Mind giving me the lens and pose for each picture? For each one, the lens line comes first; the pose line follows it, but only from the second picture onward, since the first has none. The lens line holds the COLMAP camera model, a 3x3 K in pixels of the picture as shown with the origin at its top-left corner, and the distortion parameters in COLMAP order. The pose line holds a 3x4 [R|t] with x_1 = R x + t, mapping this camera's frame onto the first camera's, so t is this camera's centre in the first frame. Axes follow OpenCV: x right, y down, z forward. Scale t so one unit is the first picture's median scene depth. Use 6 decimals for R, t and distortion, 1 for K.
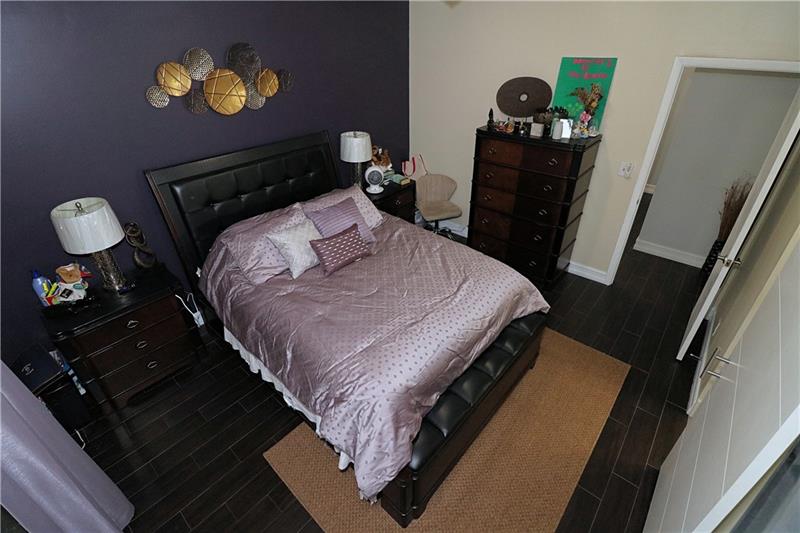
lens RADIAL K [[373.0, 0, 399.9], [0, 373.0, 257.1], [0, 0, 1]] dist [0.009457, -0.019306]
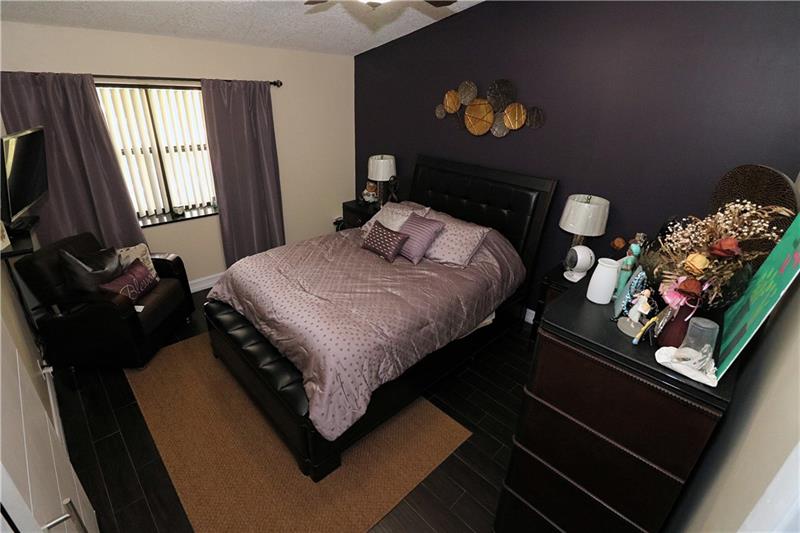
lens RADIAL K [[373.0, 0, 399.9], [0, 373.0, 257.1], [0, 0, 1]] dist [0.009457, -0.019306]
pose [[-0.055233, 0.425630, -0.903210, 0.934110], [-0.549344, 0.742419, 0.383452, -0.470905], [0.833769, 0.517352, 0.192811, 0.866512]]
